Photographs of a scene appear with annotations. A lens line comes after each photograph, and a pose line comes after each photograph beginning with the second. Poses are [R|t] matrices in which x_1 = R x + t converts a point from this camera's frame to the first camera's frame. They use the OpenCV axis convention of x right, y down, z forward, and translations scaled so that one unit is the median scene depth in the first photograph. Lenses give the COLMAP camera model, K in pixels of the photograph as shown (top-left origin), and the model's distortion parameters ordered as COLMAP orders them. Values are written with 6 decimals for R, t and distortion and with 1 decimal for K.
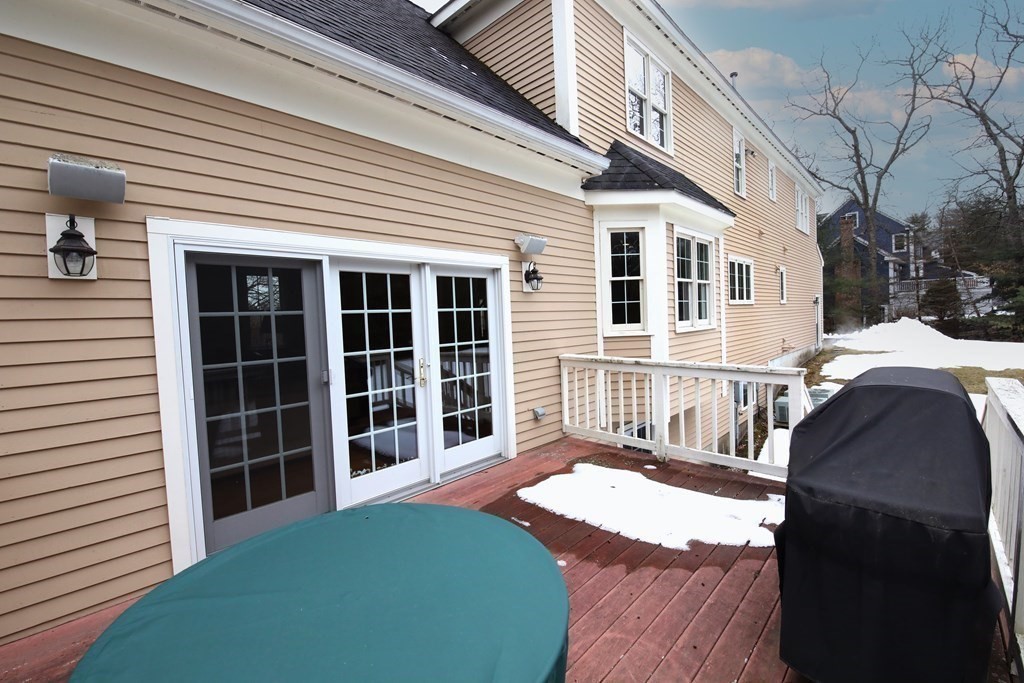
lens RADIAL K [[441.7, 0, 519.8], [0, 441.7, 332.0], [0, 0, 1]] dist [-0.014178, -0.002009]
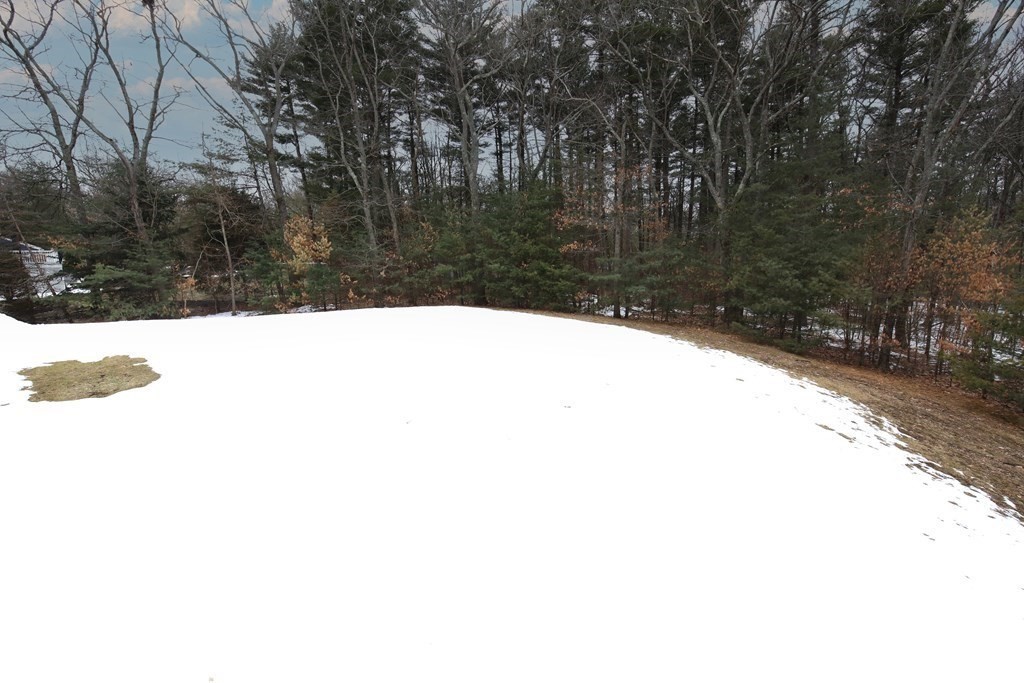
lens RADIAL K [[441.7, 0, 512.0], [0, 441.7, 333.0], [0, 0, 1]] dist [-0.014178, -0.002009]
pose [[-0.063016, -0.105845, 0.992384, 0.221575], [0.050709, 0.992736, 0.109103, -0.018428], [-0.996723, 0.057198, -0.057191, 0.245494]]
